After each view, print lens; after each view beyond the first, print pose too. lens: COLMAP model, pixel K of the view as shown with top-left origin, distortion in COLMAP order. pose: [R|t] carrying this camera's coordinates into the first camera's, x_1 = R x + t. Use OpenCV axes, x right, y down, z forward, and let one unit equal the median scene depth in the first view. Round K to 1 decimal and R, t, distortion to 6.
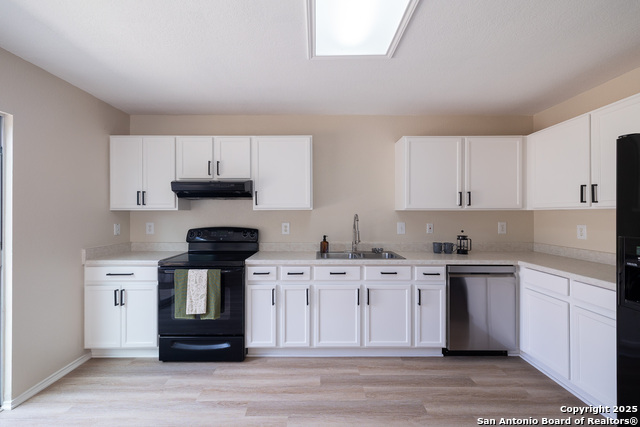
lens RADIAL K [[278.9, 0, 320.0], [0, 278.9, 213.5], [0, 0, 1]] dist [0.005127, 0.000364]
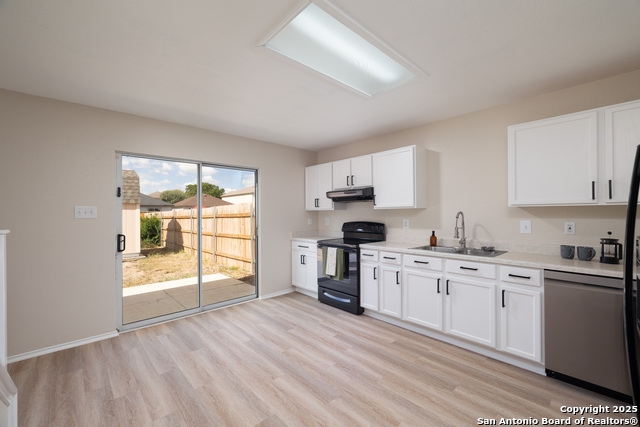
lens RADIAL K [[270.3, 0, 320.0], [0, 270.3, 213.5], [0, 0, 1]] dist [0.000939, 0.000067]
pose [[0.675233, -0.003484, -0.737596, 0.606833], [0.004973, 0.999988, -0.000170, 0.008564], [0.737588, -0.003553, 0.675242, -0.075934]]
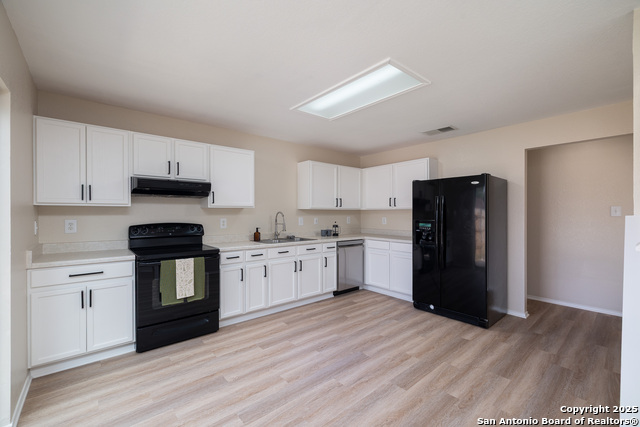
lens RADIAL K [[270.3, 0, 320.0], [0, 270.3, 213.5], [0, 0, 1]] dist [0.000939, 0.000067]
pose [[0.763120, 0.001216, 0.646256, -0.690204], [-0.003320, 0.999992, 0.002040, 0.011090], [-0.646249, -0.003702, 0.763118, -0.186294]]
